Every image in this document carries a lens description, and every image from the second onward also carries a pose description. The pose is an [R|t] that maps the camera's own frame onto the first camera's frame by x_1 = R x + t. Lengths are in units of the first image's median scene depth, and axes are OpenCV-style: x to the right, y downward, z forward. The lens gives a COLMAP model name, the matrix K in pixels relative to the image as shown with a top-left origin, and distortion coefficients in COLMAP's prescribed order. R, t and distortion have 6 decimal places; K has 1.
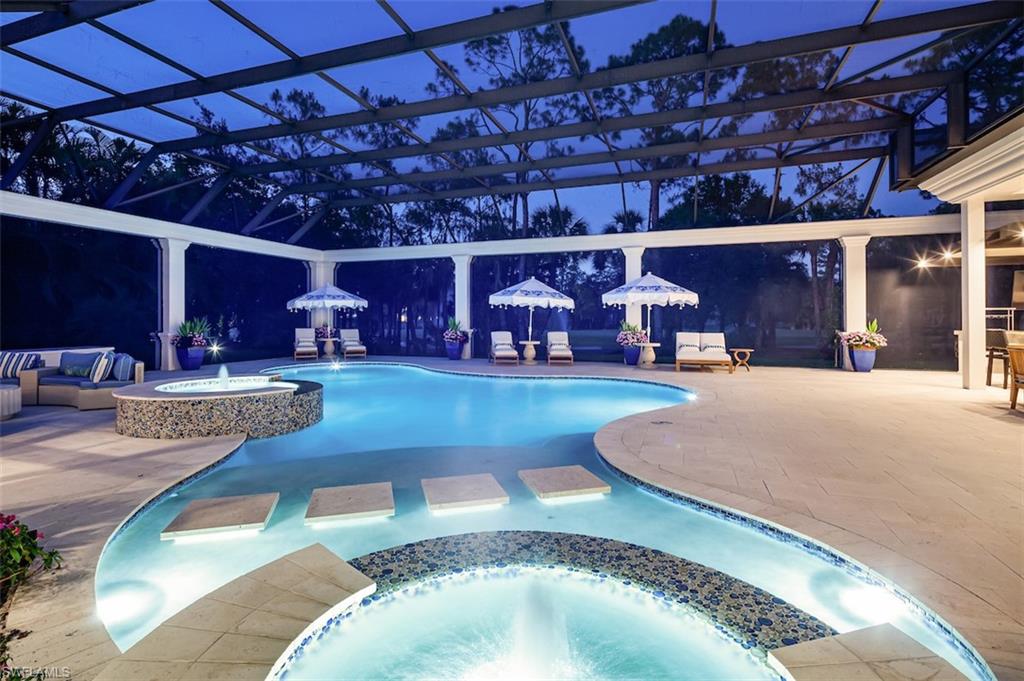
lens RADIAL K [[496.7, 0, 512.7], [0, 496.7, 331.0], [0, 0, 1]] dist [-0.004773, -0.001798]
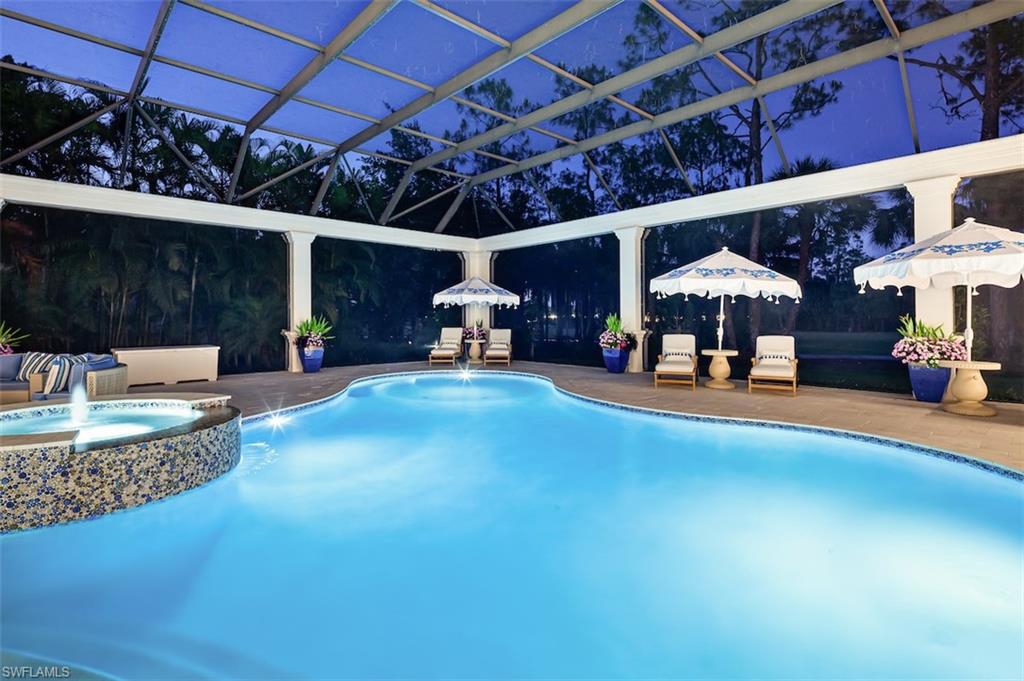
lens RADIAL K [[496.7, 0, 506.0], [0, 496.7, 319.8], [0, 0, 1]] dist [-0.004773, -0.001798]
pose [[0.876482, -0.001806, -0.481431, 0.096440], [-0.008629, 0.999773, -0.019460, -0.003819], [0.481357, 0.021211, 0.876268, 0.315247]]
